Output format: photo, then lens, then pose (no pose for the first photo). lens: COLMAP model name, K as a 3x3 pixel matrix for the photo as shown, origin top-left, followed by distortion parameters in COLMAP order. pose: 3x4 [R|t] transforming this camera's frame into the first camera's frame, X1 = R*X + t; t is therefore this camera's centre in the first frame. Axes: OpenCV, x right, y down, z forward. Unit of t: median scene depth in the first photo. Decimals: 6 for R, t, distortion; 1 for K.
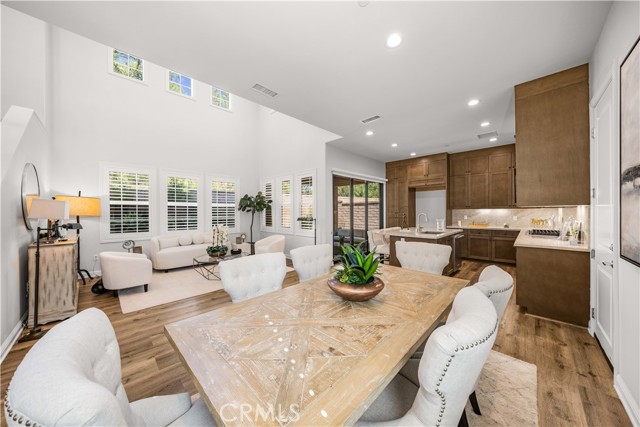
lens RADIAL K [[219.9, 0, 318.8], [0, 219.9, 213.4], [0, 0, 1]] dist [0.000073, -0.000066]
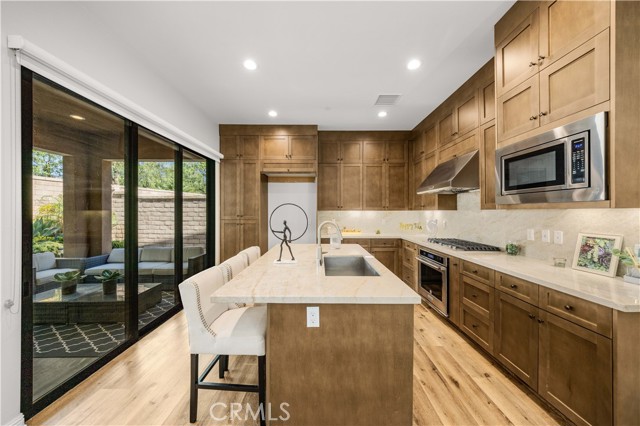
lens RADIAL K [[219.9, 0, 317.6], [0, 219.9, 211.7], [0, 0, 1]] dist [0.000073, -0.000066]
pose [[0.717482, 0.002594, 0.696572, 0.106972], [0.002164, 0.999980, -0.005953, -0.010580], [-0.696574, 0.005779, 0.717462, 0.473077]]
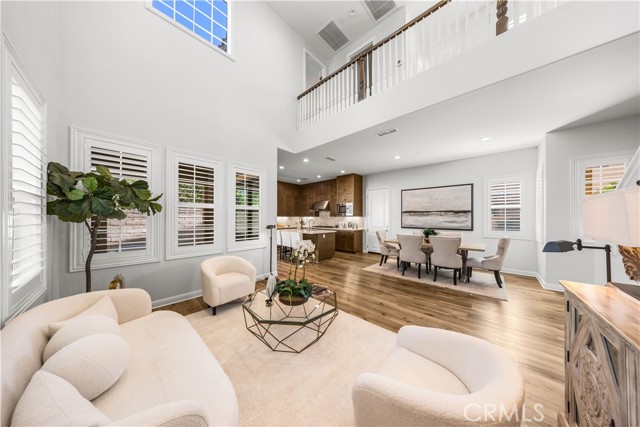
lens RADIAL K [[195.1, 0, 318.5], [0, 195.1, 216.0], [0, 0, 1]] dist [0.007416, -0.000205]
pose [[-0.056120, 0.008374, 0.998389, -0.672733], [0.006254, 0.999948, -0.008036, -0.009920], [-0.998404, 0.005793, -0.056169, 0.692688]]
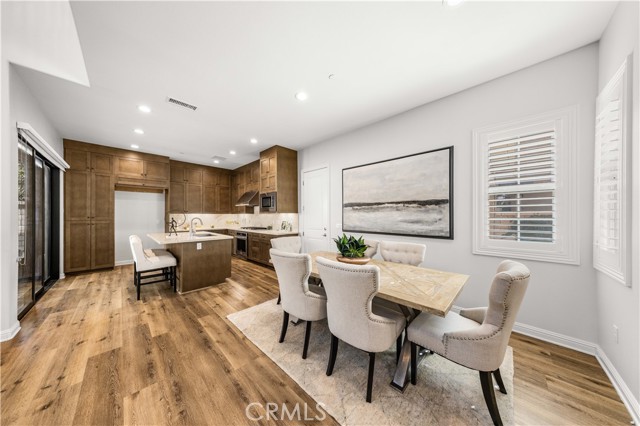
lens RADIAL K [[195.1, 0, 322.3], [0, 195.1, 215.8], [0, 0, 1]] dist [0.007416, -0.000205]
pose [[-0.018902, 0.002086, 0.999819, -0.300434], [0.006540, 0.999977, -0.001962, -0.001676], [-0.999800, 0.006501, -0.018915, 0.286178]]
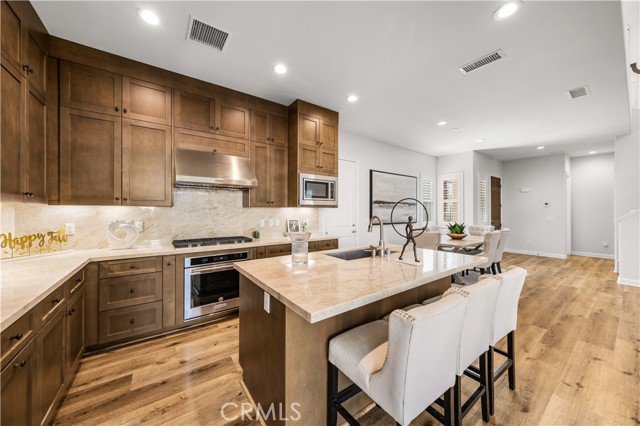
lens RADIAL K [[219.9, 0, 318.6], [0, 219.9, 211.4], [0, 0, 1]] dist [0.000073, -0.000066]
pose [[-0.984390, 0.000587, 0.175998, 0.346856], [0.002419, 0.999945, 0.010196, -0.010873], [-0.175982, 0.010462, -0.984338, 0.996702]]
